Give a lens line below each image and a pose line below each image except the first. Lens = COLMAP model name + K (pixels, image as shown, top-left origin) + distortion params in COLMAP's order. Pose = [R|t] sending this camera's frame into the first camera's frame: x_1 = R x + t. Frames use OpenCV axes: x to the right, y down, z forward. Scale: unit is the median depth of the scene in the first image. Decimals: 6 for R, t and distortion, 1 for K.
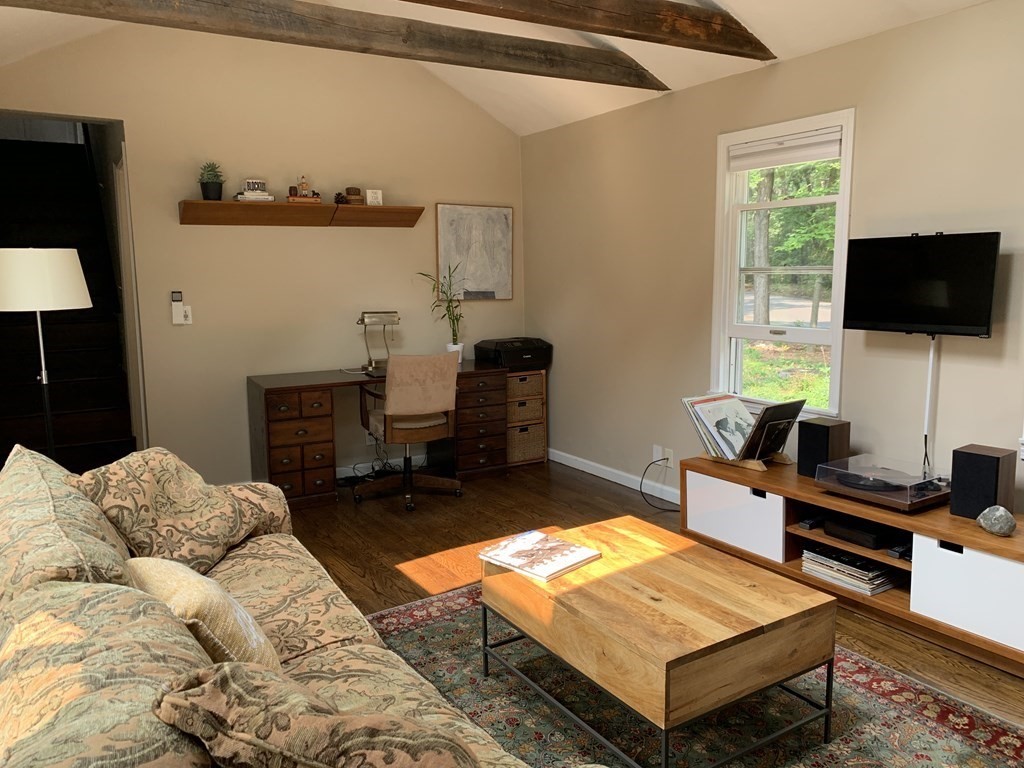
lens RADIAL K [[789.1, 0, 514.0], [0, 789.1, 384.7], [0, 0, 1]] dist [0.015330, -0.011647]
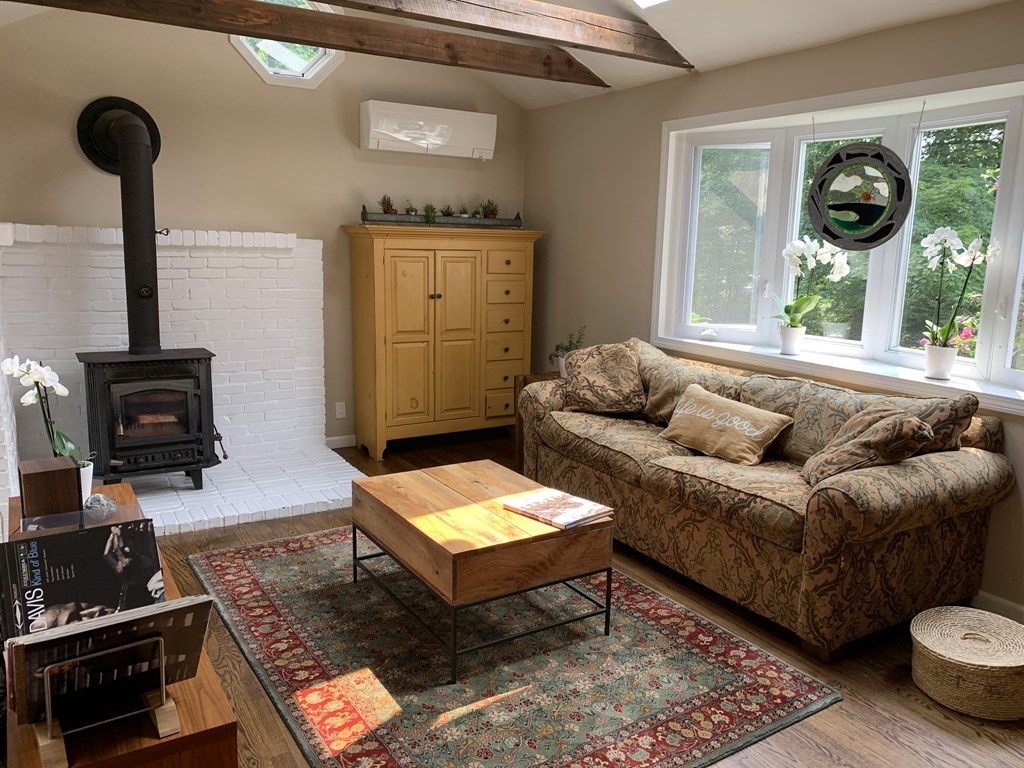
lens RADIAL K [[789.1, 0, 513.7], [0, 789.1, 389.9], [0, 0, 1]] dist [0.015330, -0.011647]
pose [[-0.999756, 0.000346, -0.022106, 0.104324], [-0.006745, 0.947438, 0.319867, -0.262894], [0.021055, 0.319938, -0.947204, 1.745676]]
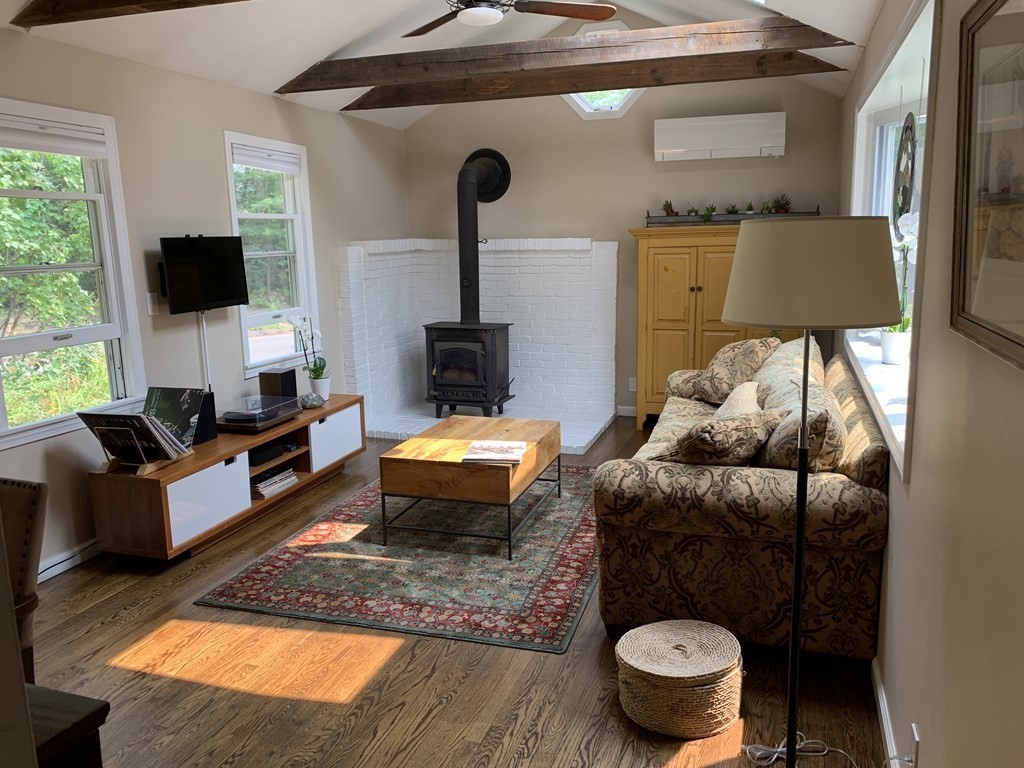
lens RADIAL K [[789.1, 0, 520.5], [0, 789.1, 378.4], [0, 0, 1]] dist [0.015330, -0.011647]
pose [[-0.649702, -0.104642, 0.752953, -0.929450], [0.138733, 0.957525, 0.252781, -0.237079], [-0.747423, 0.268692, -0.607589, 1.570571]]
